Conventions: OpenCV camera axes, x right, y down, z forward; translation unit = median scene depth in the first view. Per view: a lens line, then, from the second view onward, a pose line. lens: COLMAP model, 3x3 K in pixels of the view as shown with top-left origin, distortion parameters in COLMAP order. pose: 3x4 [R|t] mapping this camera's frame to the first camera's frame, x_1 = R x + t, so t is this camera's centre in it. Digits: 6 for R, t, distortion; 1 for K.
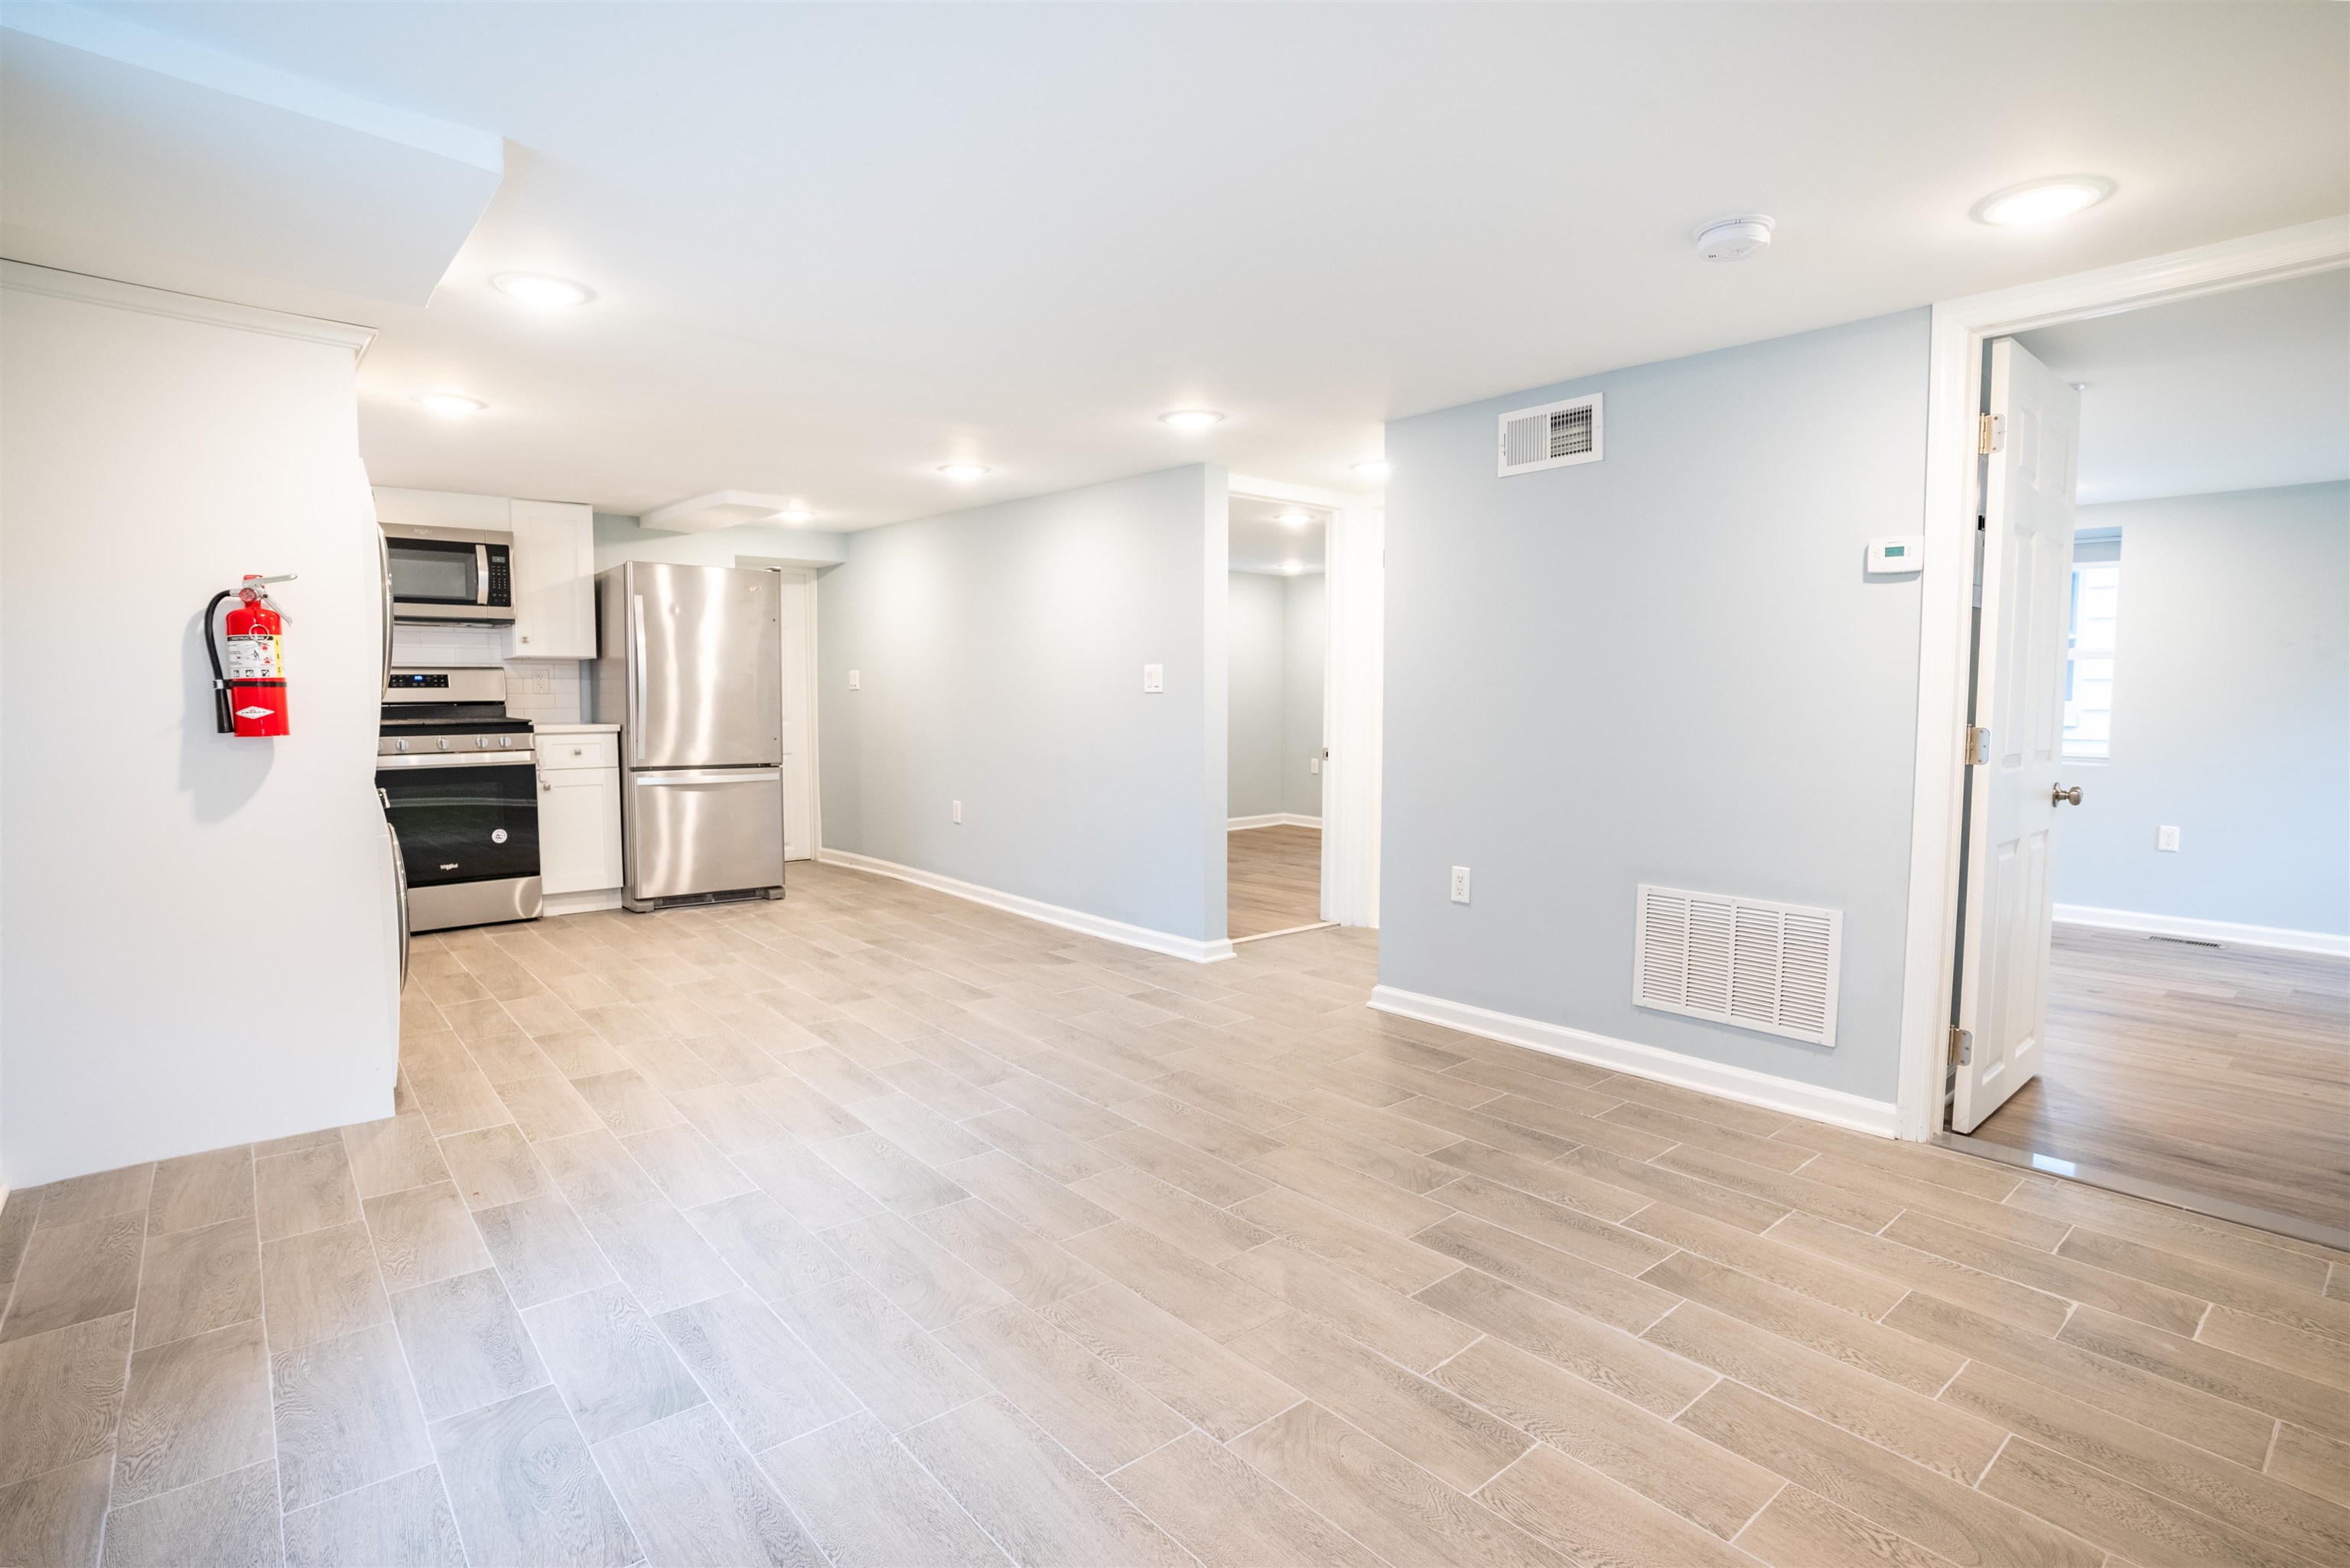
lens RADIAL K [[1162.4, 0, 1154.0], [0, 1162.4, 791.2], [0, 0, 1]] dist [-0.086810, 0.044600]
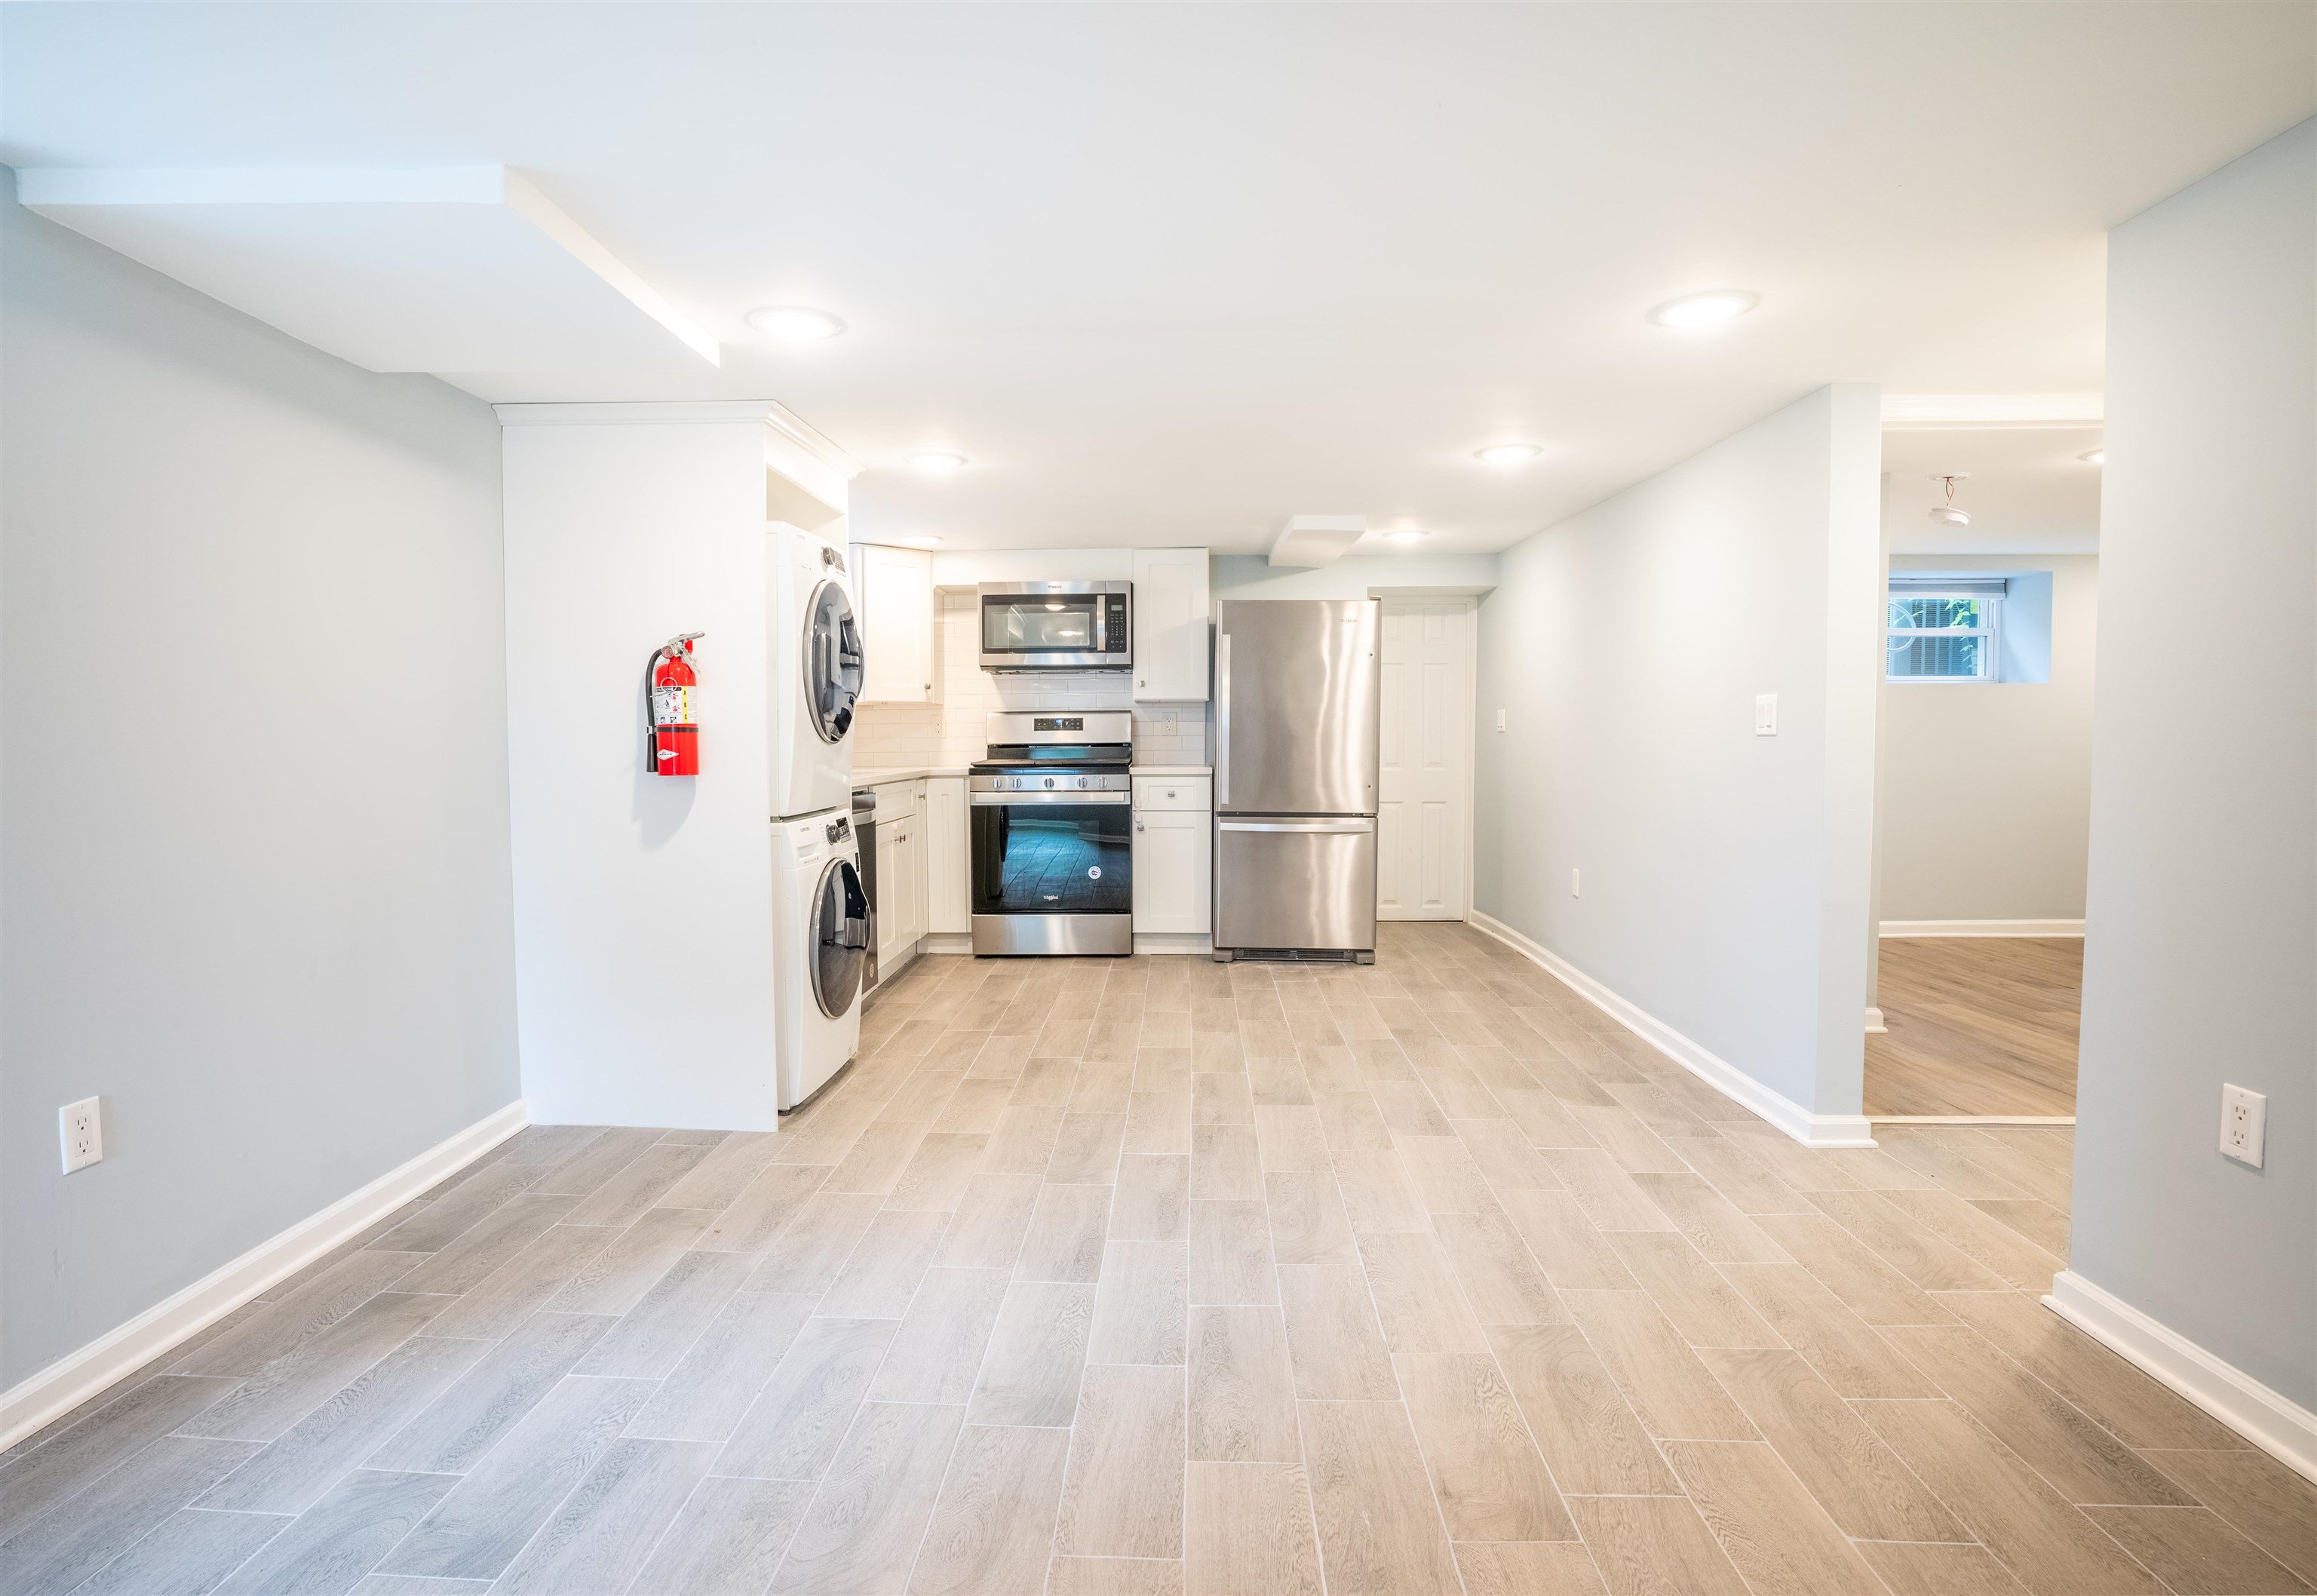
lens RADIAL K [[1157.7, 0, 1158.5], [0, 1157.7, 798.0], [0, 0, 1]] dist [-0.090885, 0.049436]
pose [[0.731359, 0.031728, -0.681255, 0.246135], [-0.052173, 0.998593, -0.009503, -0.028405], [0.679995, 0.042493, 0.731985, 0.340308]]
